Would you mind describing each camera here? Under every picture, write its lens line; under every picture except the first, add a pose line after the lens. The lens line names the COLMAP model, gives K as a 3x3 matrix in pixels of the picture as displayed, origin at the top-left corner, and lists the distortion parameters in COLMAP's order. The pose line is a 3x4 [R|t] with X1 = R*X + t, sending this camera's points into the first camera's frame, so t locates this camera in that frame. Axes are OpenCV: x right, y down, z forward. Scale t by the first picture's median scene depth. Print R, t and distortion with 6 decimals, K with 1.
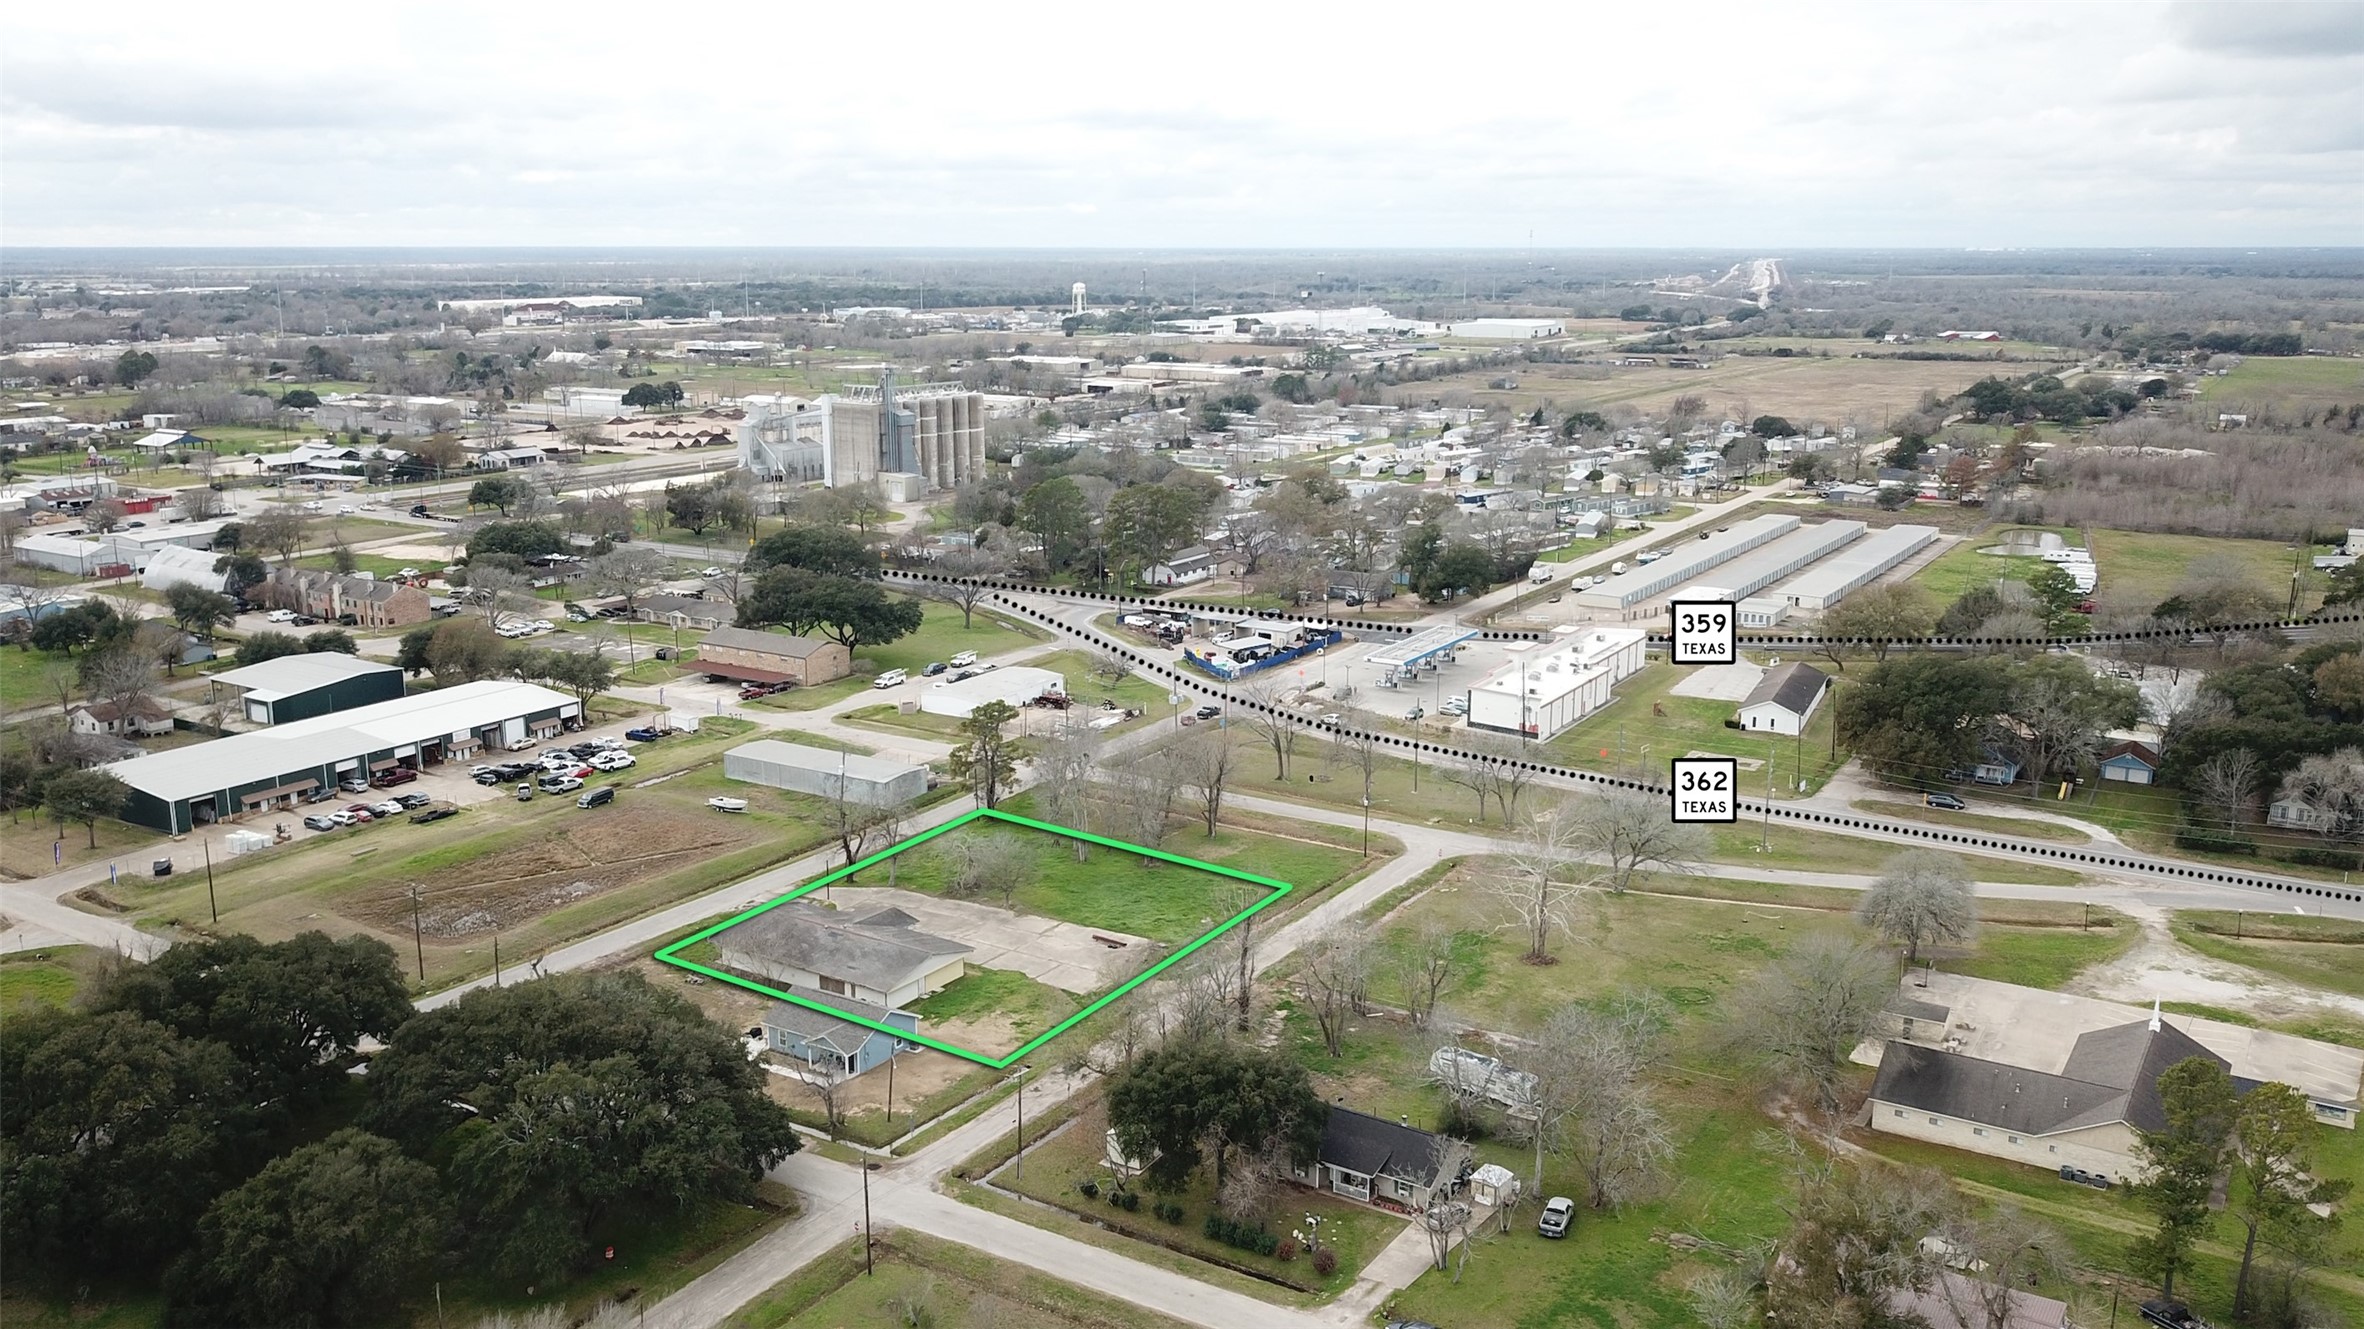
lens RADIAL K [[1908.7, 0, 1167.0], [0, 1908.7, 652.6], [0, 0, 1]] dist [0.004913, -0.008203]
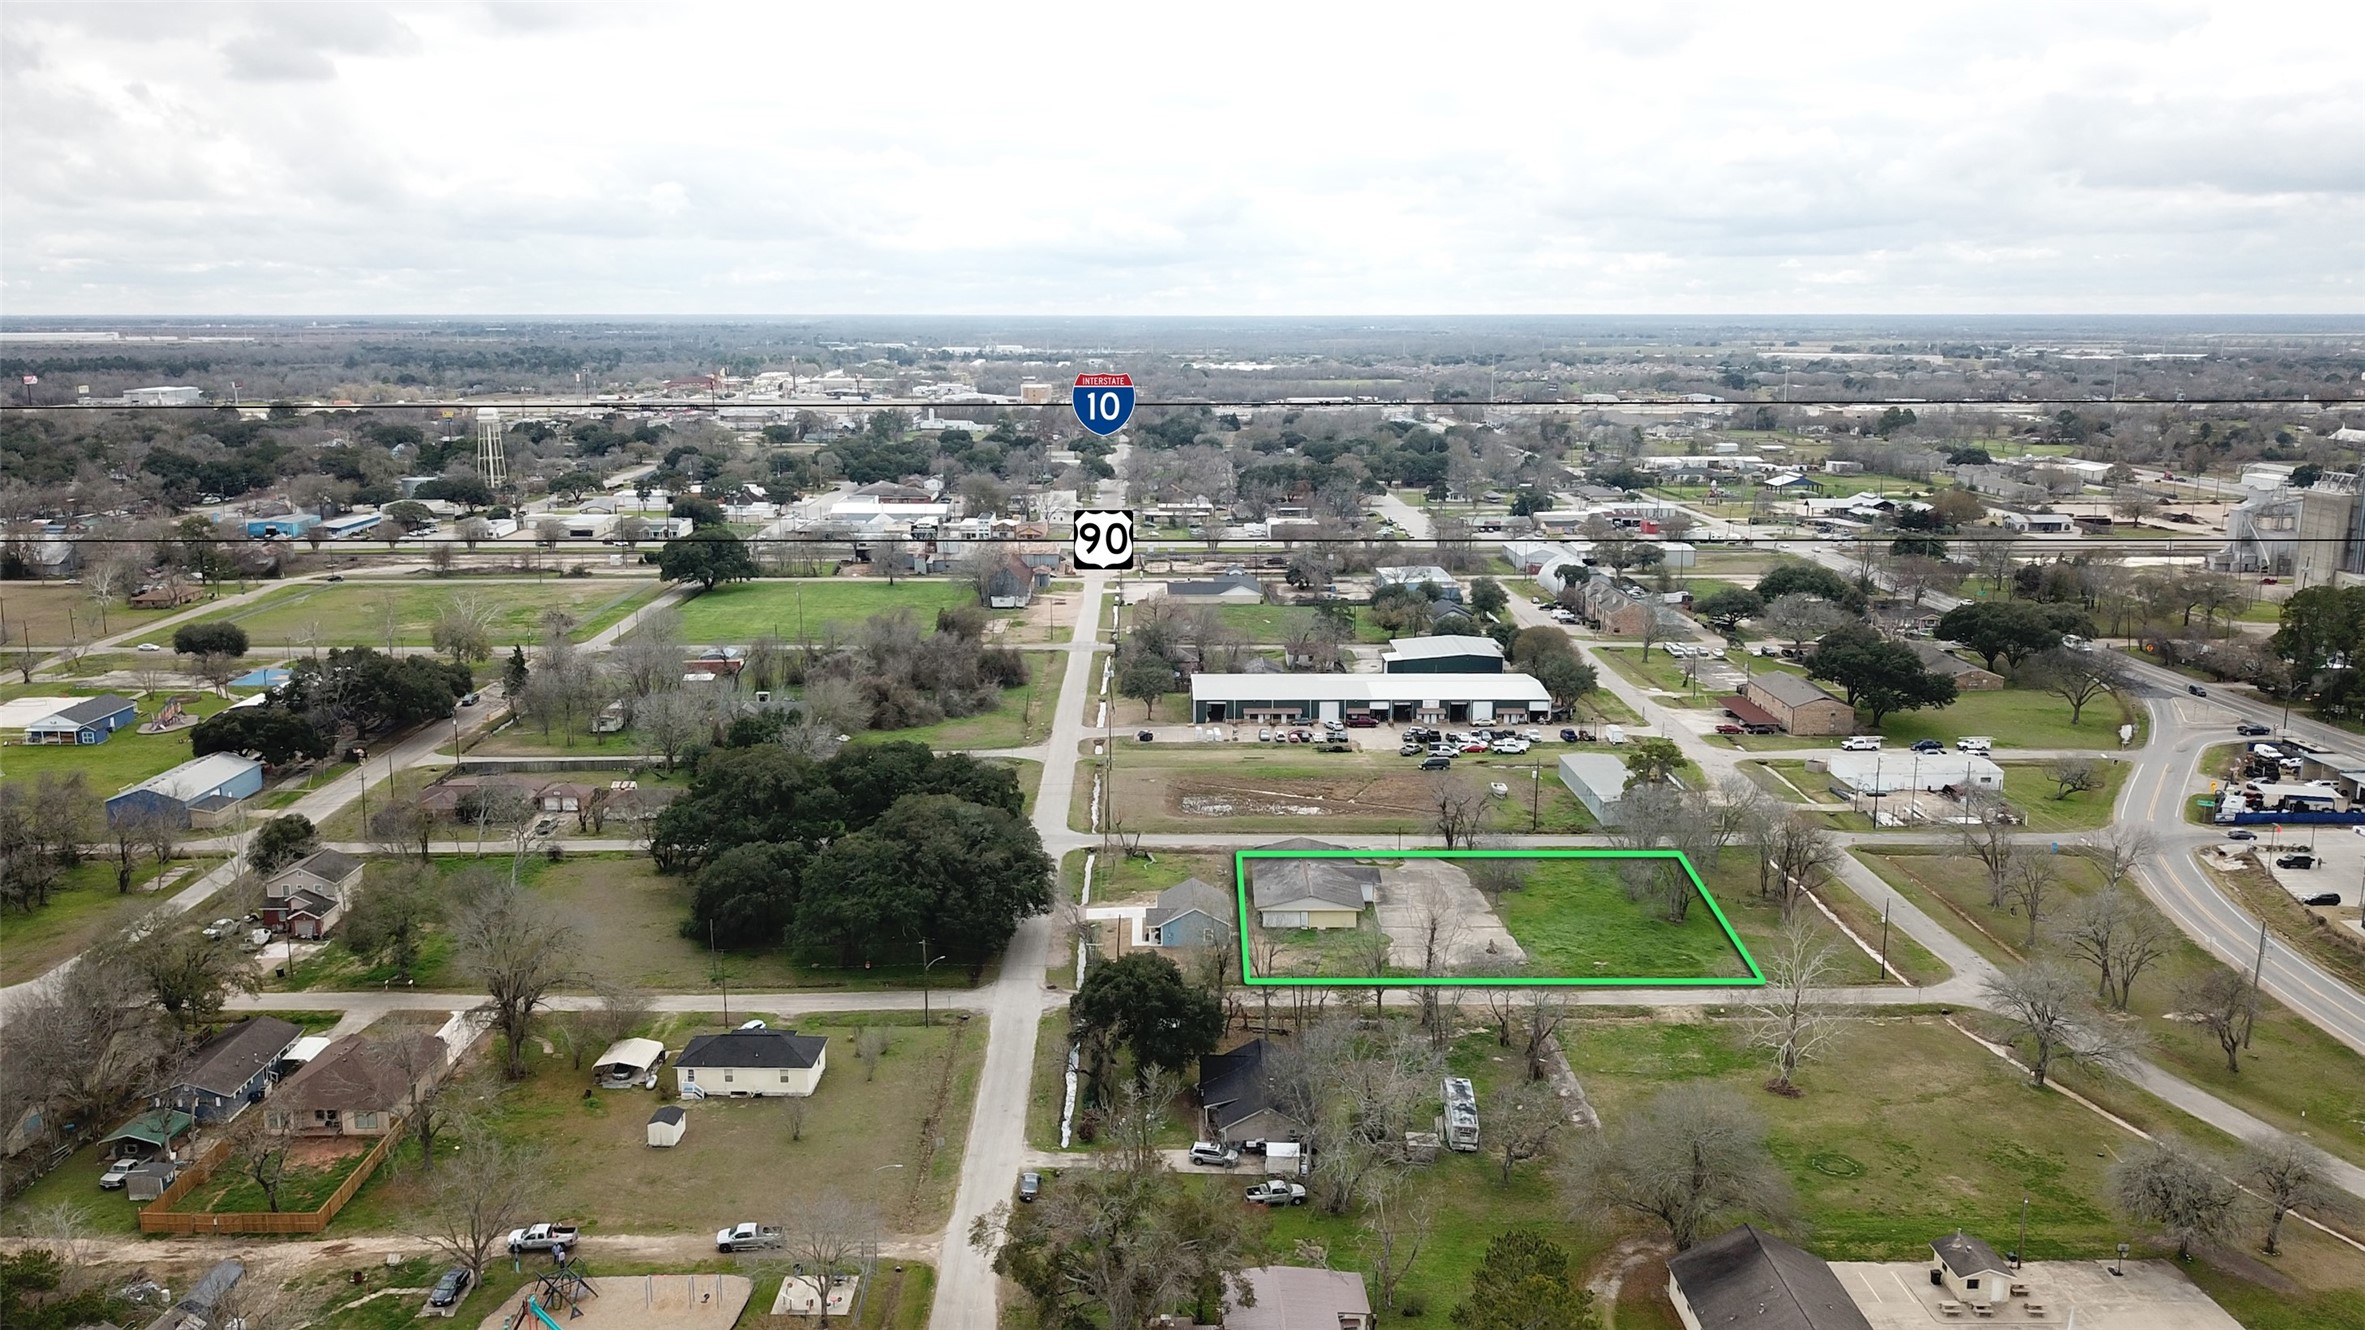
lens RADIAL K [[1869.8, 0, 1178.2], [0, 1869.8, 707.2], [0, 0, 1]] dist [0.047053, -0.081064]
pose [[0.549965, 0.174387, -0.816779, 0.627749], [-0.177631, 0.980007, 0.089632, -0.040849], [0.816079, 0.095790, 0.569946, 0.186292]]
